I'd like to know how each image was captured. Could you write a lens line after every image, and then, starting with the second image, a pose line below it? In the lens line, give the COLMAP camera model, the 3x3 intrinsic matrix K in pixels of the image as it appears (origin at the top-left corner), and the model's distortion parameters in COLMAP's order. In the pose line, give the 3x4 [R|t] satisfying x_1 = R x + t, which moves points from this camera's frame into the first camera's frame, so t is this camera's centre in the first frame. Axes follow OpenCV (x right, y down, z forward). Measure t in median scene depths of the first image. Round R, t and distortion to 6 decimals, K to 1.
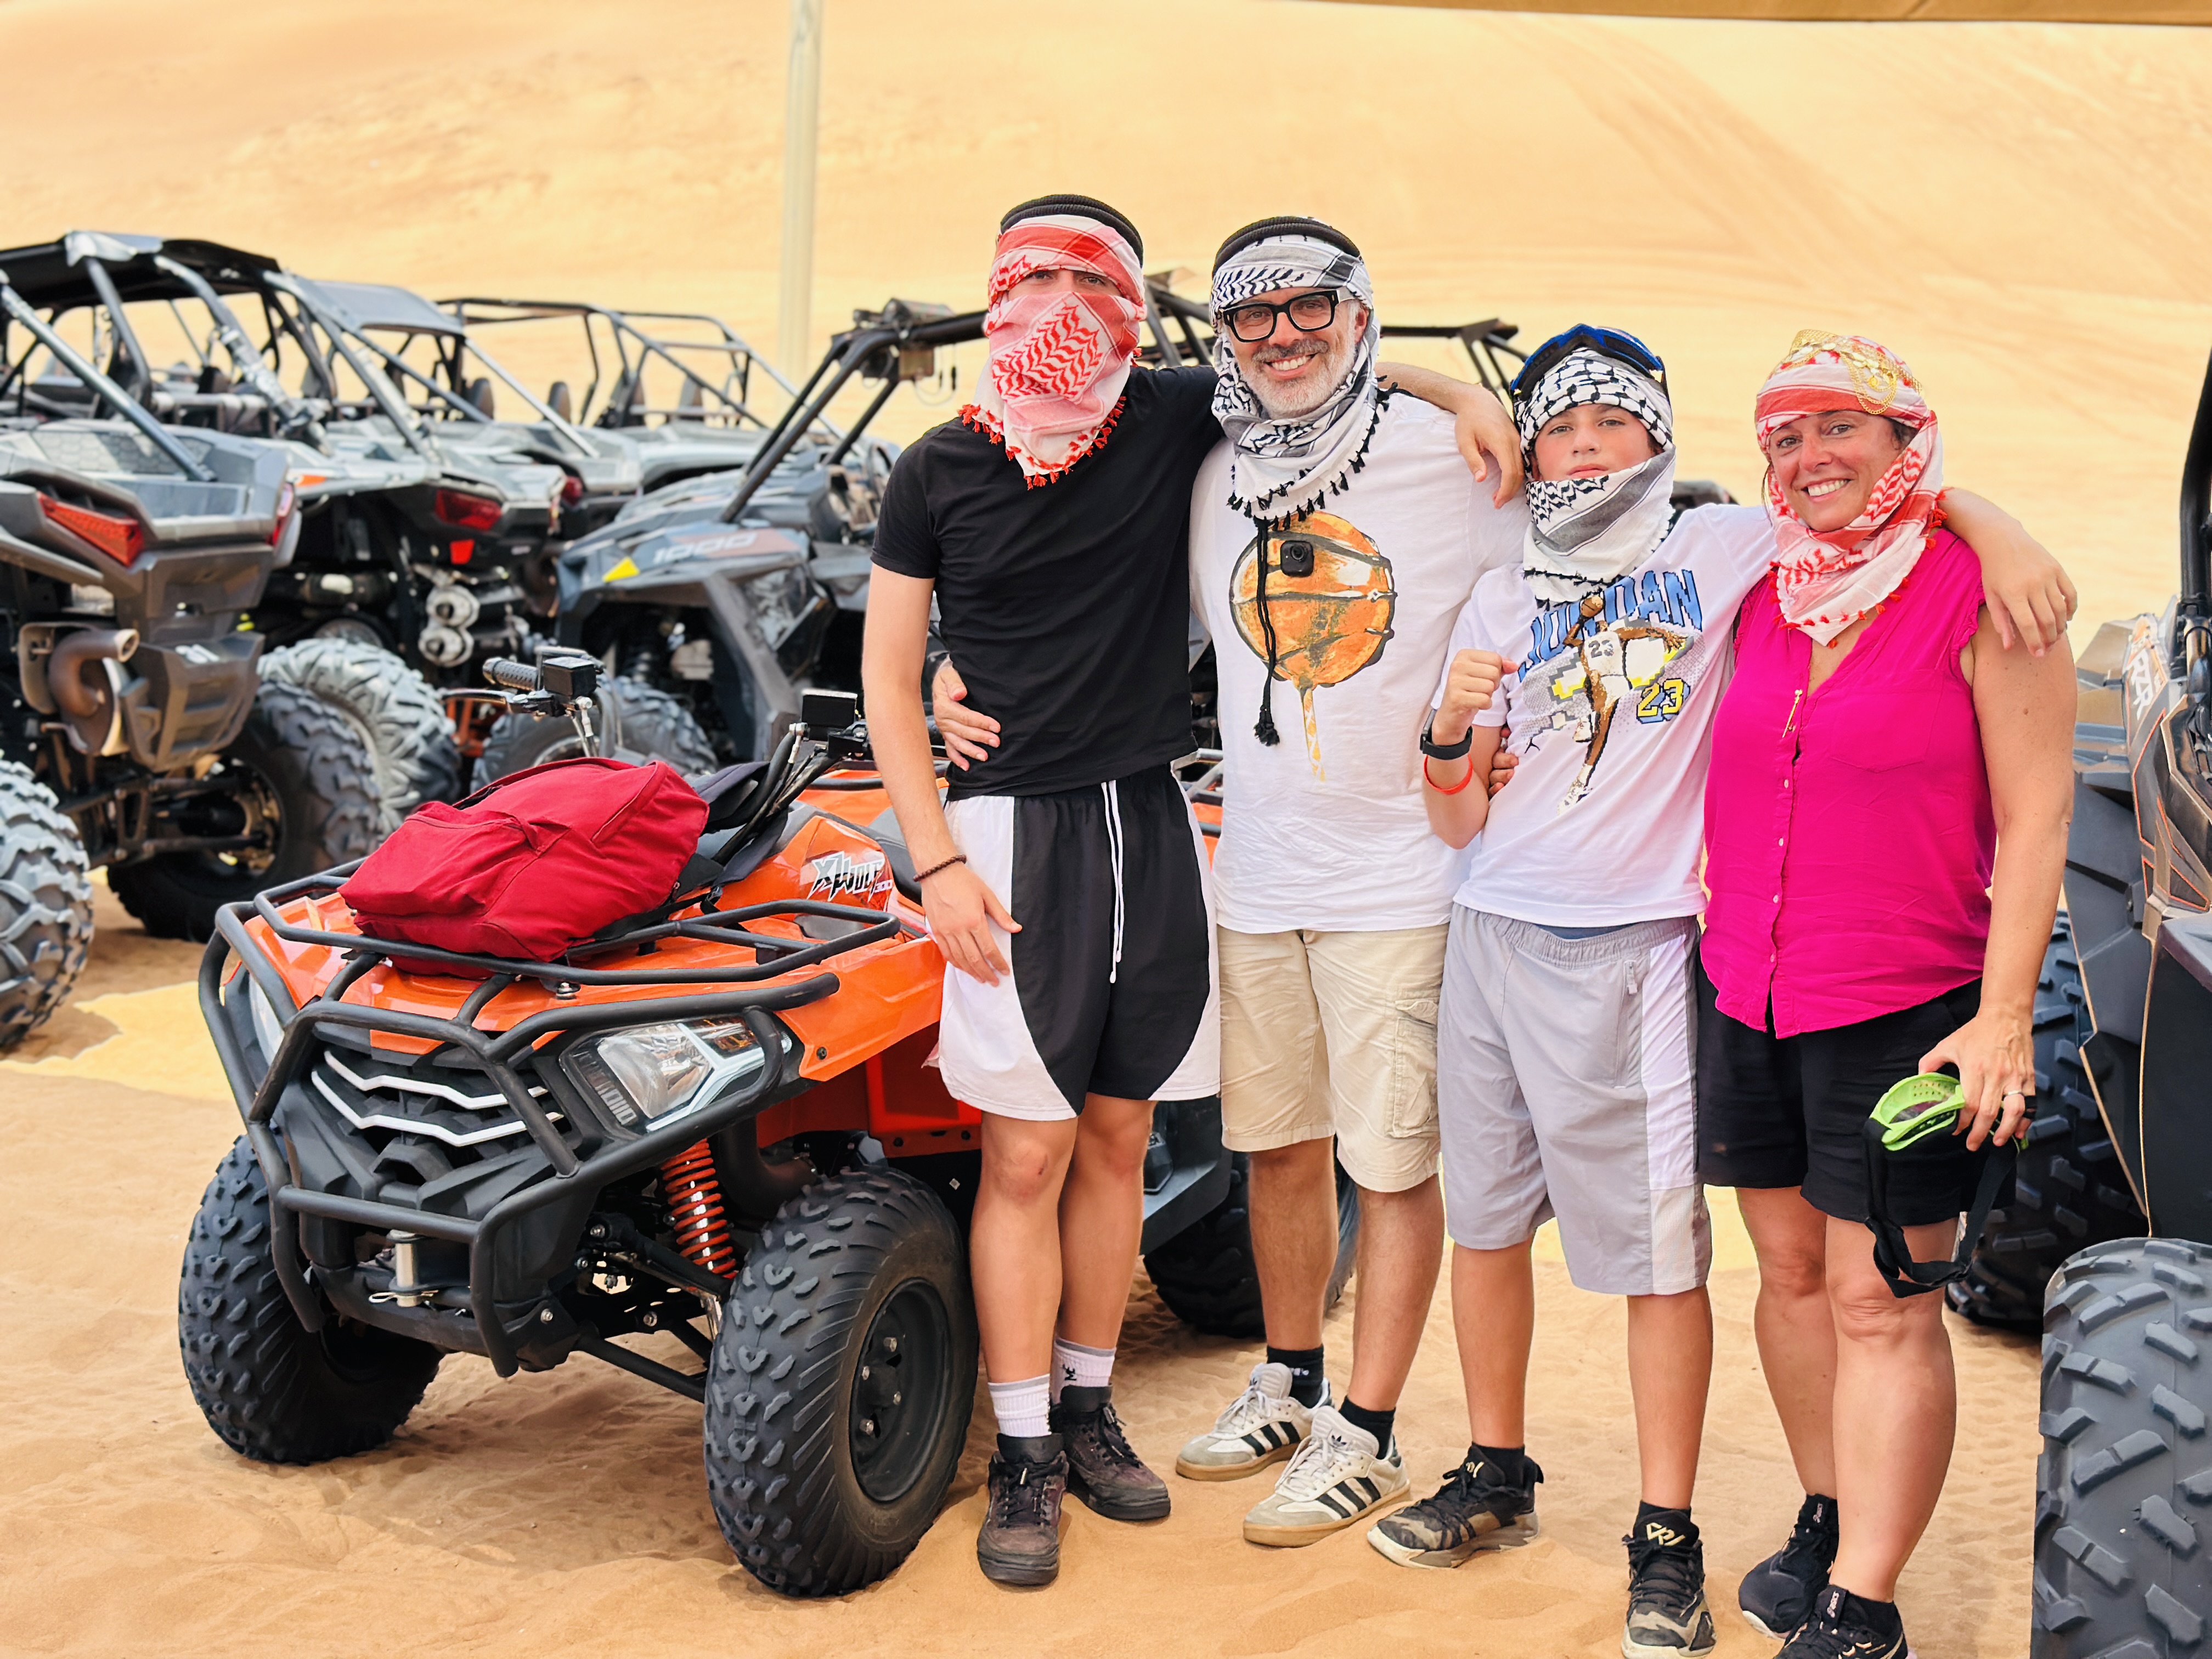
lens RADIAL K [[3062.0, 0, 1106.0], [0, 3062.0, 829.5], [0, 0, 1]] dist [0.130980, -0.076585]
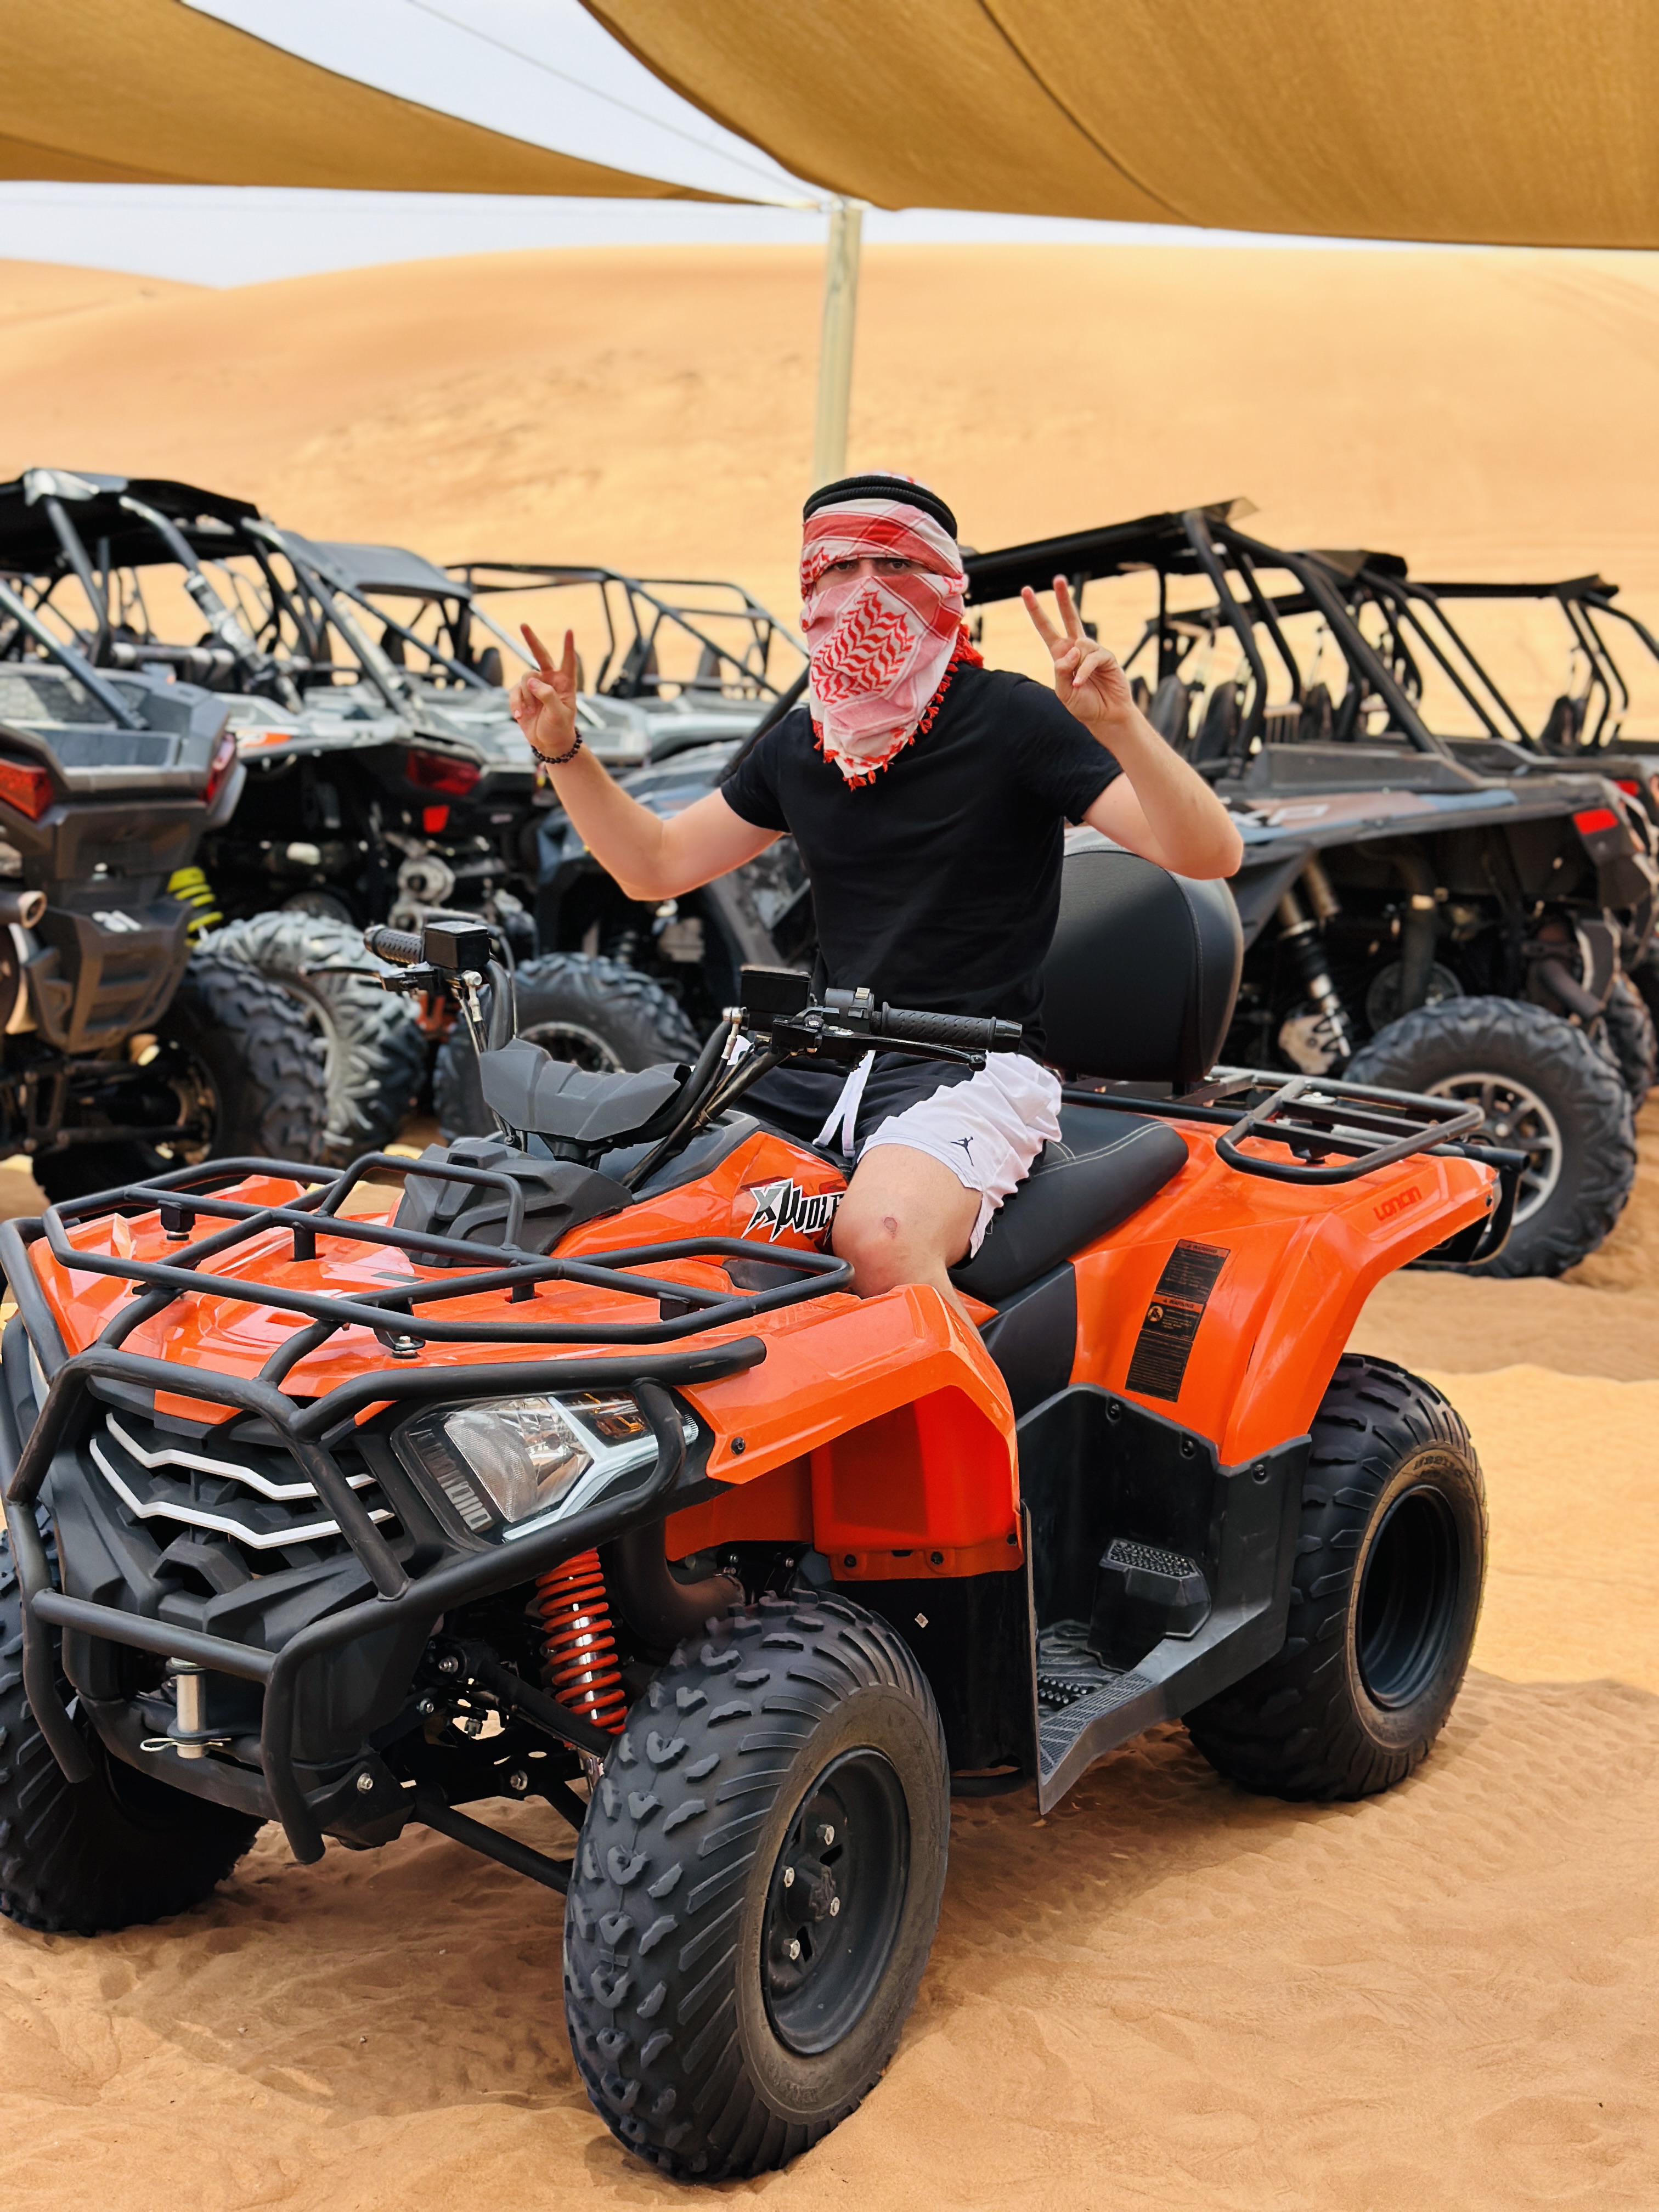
lens RADIAL K [[3062.0, 0, 752.6], [0, 3062.0, 1152.2], [0, 0, 1]] dist [0.130980, -0.076585]
pose [[0.991700, 0.020613, -0.126911, 0.002533], [-0.019626, 0.999767, 0.009021, -0.002560], [0.127067, -0.006456, 0.991873, 0.191266]]
